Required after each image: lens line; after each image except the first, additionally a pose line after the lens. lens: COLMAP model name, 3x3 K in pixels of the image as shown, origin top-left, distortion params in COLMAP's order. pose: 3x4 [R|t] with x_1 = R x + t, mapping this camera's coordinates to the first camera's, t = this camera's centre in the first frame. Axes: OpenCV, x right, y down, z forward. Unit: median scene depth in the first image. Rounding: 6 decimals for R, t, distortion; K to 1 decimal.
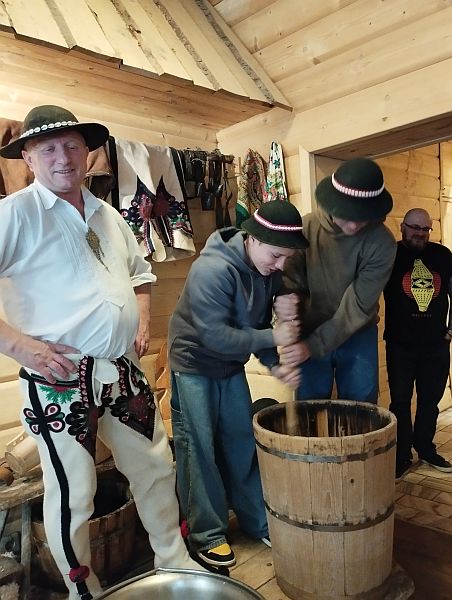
lens RADIAL K [[505.4, 0, 218.8], [0, 505.4, 299.7], [0, 0, 1]] dist [0.103211, -0.130378]
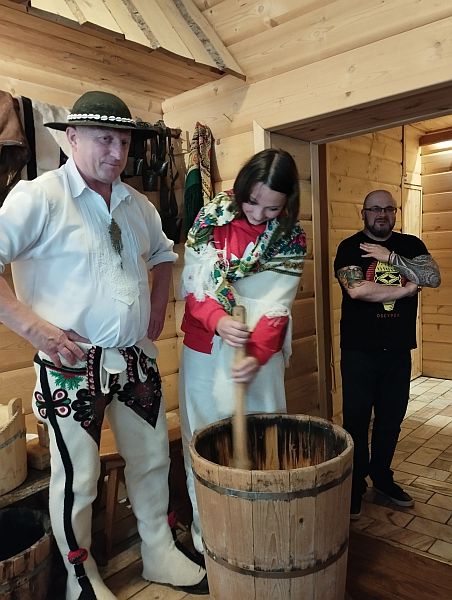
lens RADIAL K [[509.6, 0, 226.0], [0, 509.6, 300.0], [0, 0, 1]] dist [0.106164, -0.143491]
pose [[0.995948, 0.011390, 0.089207, 0.037427], [-0.014924, 0.999126, 0.039048, -0.029418], [-0.088684, -0.040221, 0.995247, 0.116802]]
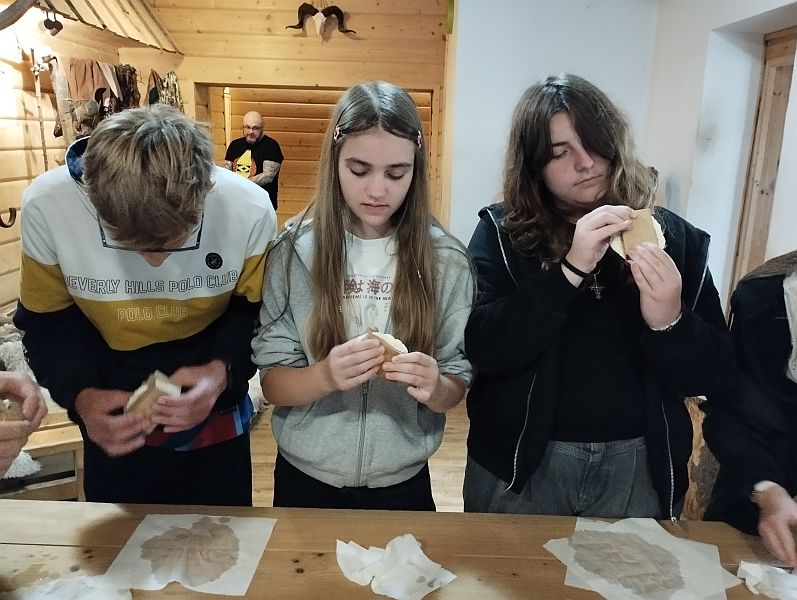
lens RADIAL K [[677.9, 0, 398.5], [0, 677.9, 300.0], [0, 0, 1]] dist [0.104635, -0.106453]
pose [[0.708954, -0.083709, 0.700269, -1.127960], [-0.045343, 0.985467, 0.163706, 0.038341], [-0.703796, -0.147812, 0.694855, -1.364937]]
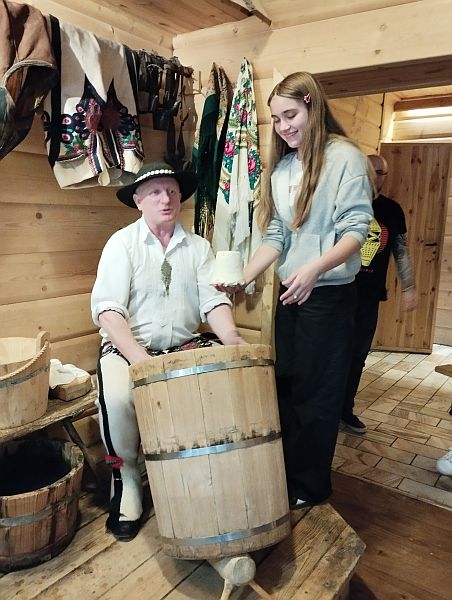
lens RADIAL K [[510.3, 0, 230.3], [0, 510.3, 289.7], [0, 0, 1]] dist [0.122436, -0.189187]
pose [[0.973761, 0.061126, 0.219210, -0.093903], [-0.085229, 0.991102, 0.102237, -0.010049], [-0.211010, -0.118237, 0.970307, 0.115950]]
